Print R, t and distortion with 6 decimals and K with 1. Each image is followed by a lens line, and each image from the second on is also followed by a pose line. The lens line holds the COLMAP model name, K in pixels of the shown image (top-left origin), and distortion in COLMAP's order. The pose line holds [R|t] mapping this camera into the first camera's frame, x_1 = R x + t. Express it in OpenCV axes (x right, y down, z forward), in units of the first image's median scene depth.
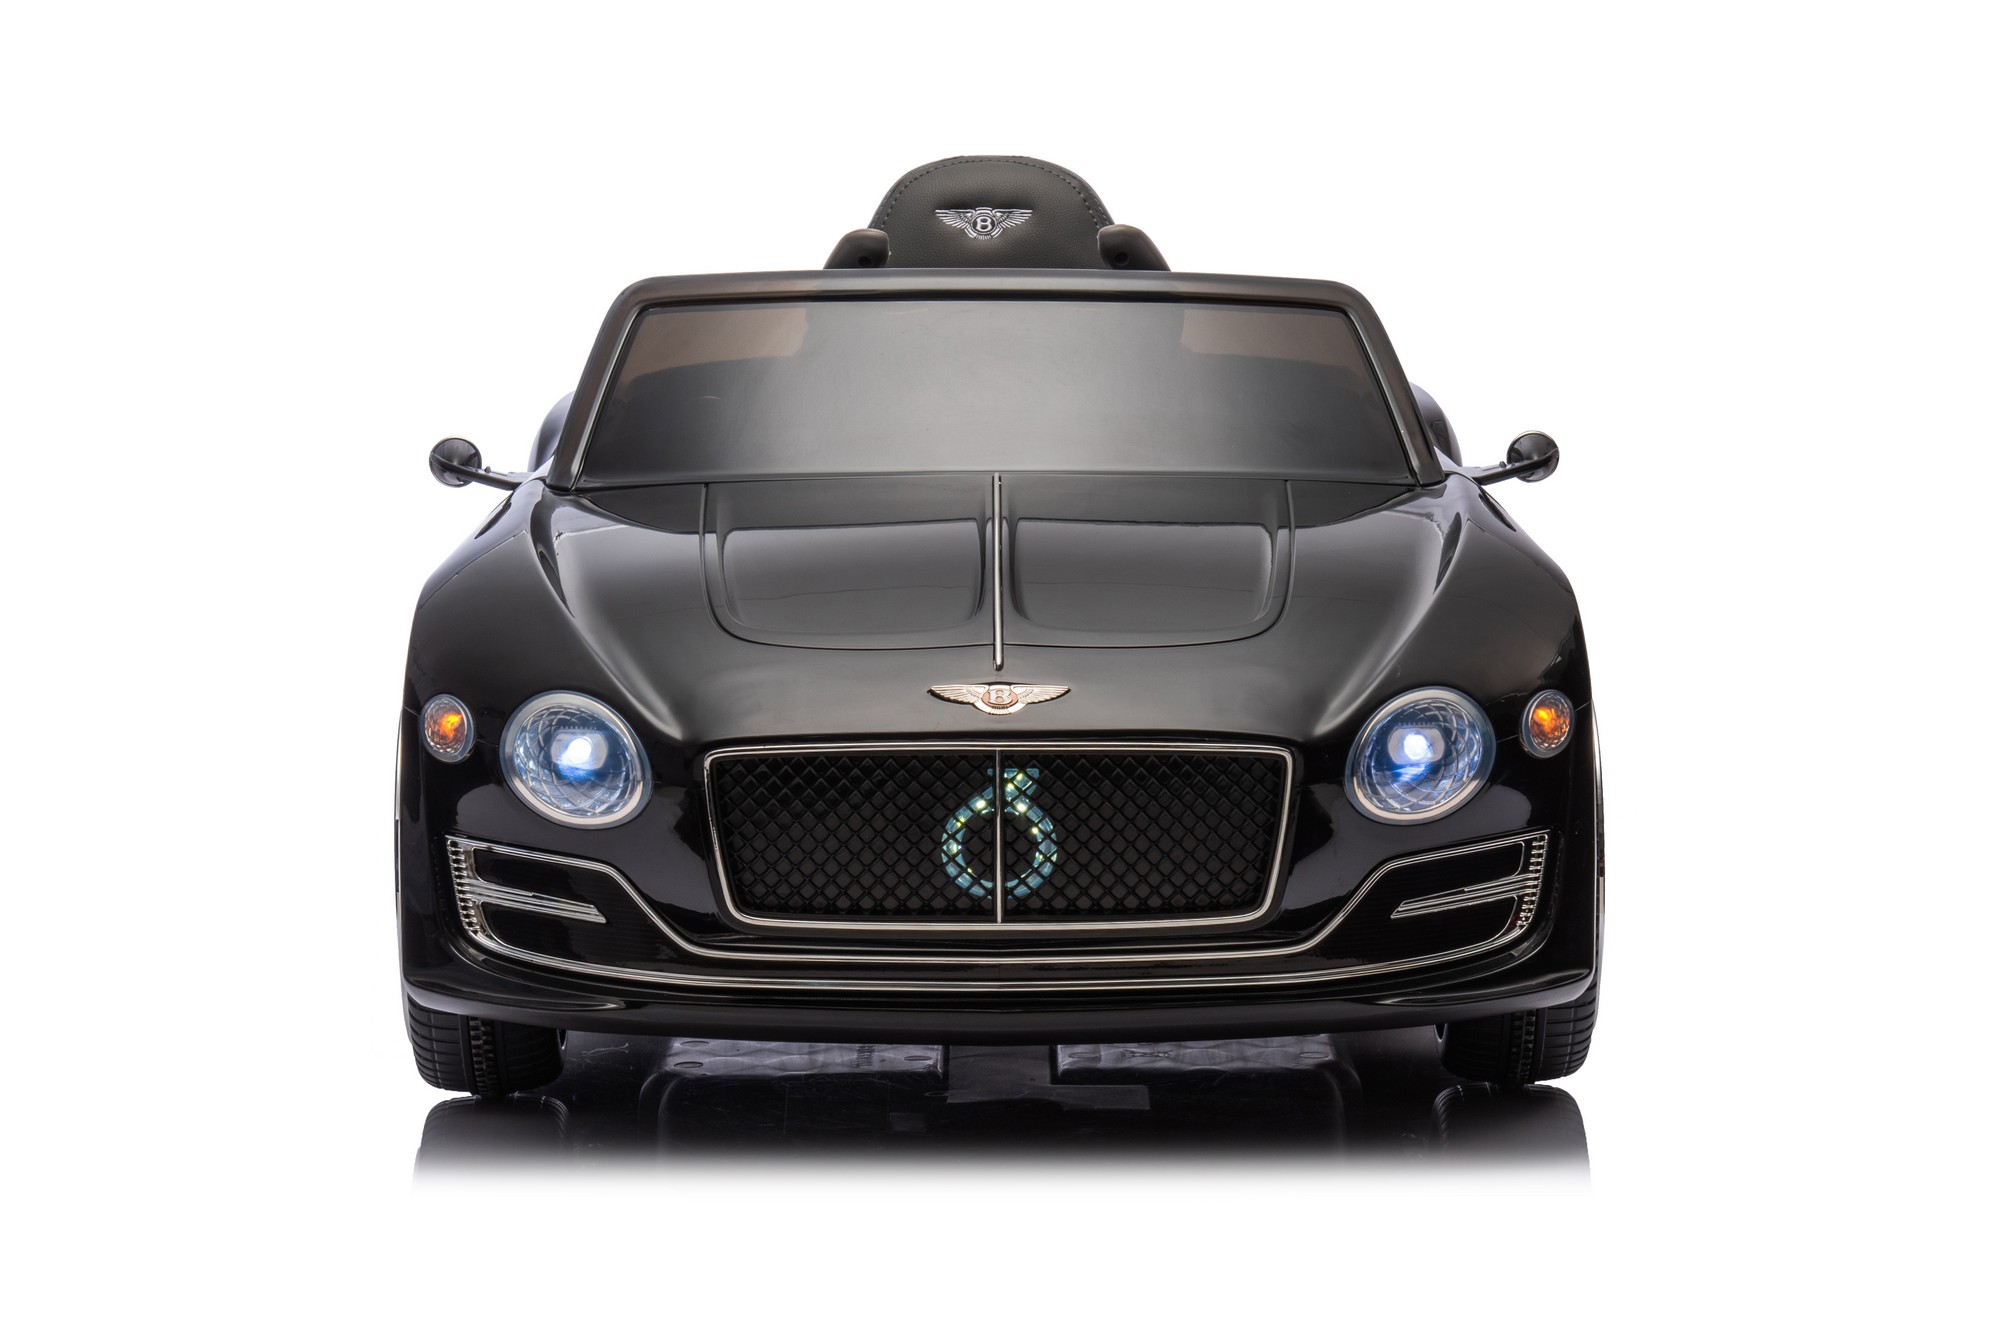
lens RADIAL K [[4933.0, 0, 1045.5], [0, 4933.0, 640.9], [0, 0, 1]] dist [0.721415, 0.000000]
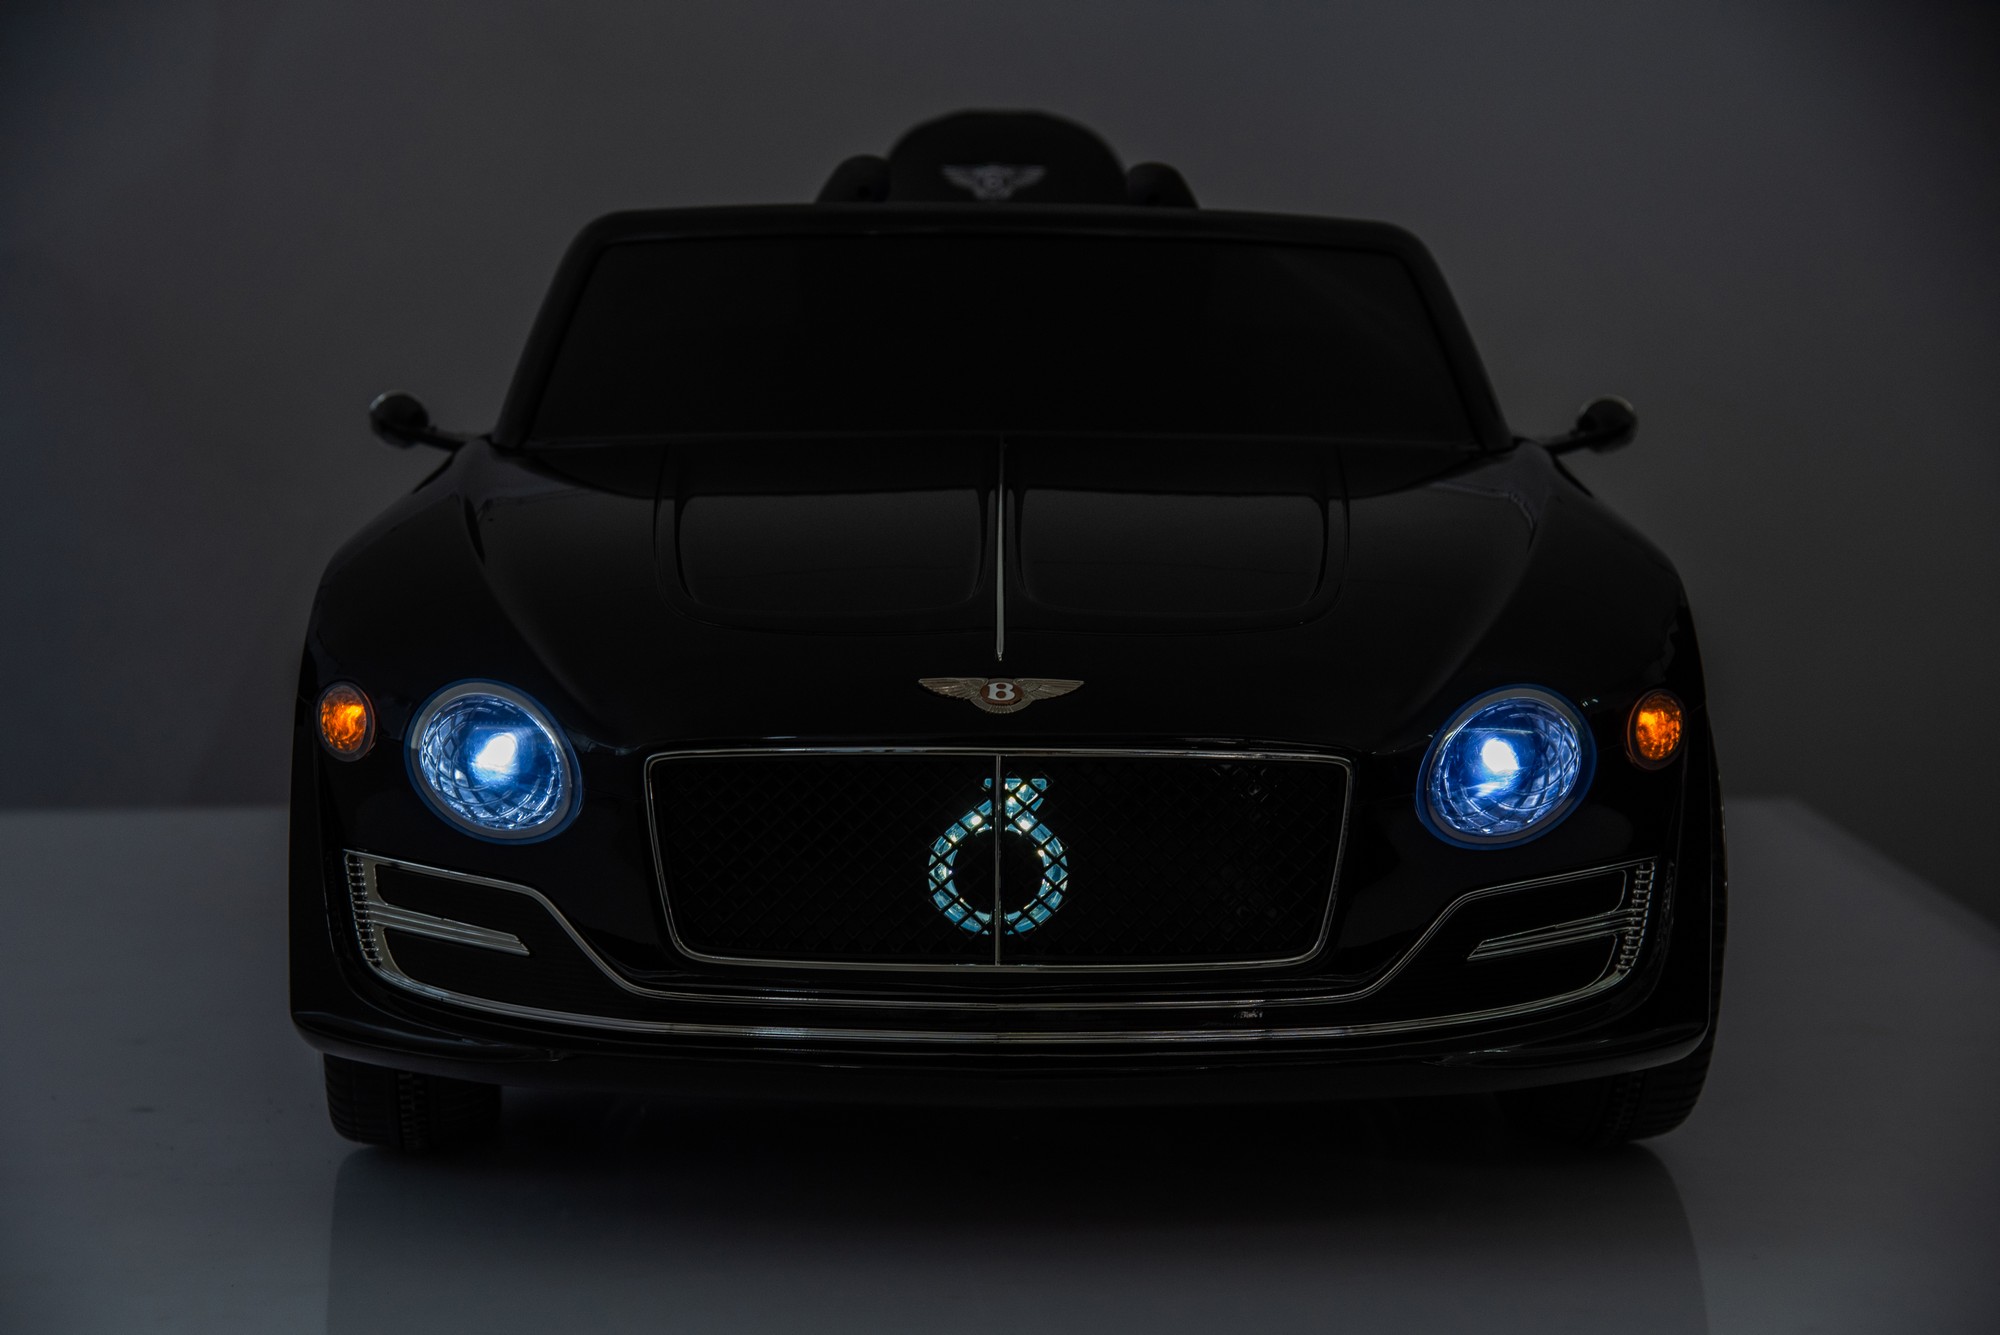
lens RADIAL K [[4177.3, 0, 994.9], [0, 4177.3, 670.7], [0, 0, 1]] dist [0.361640, 0.000000]
pose [[0.999846, 0.009809, -0.014576, 0.000010], [-0.009698, 0.999923, 0.007720, 0.002320], [0.014651, -0.007577, 0.999864, 0.289690]]
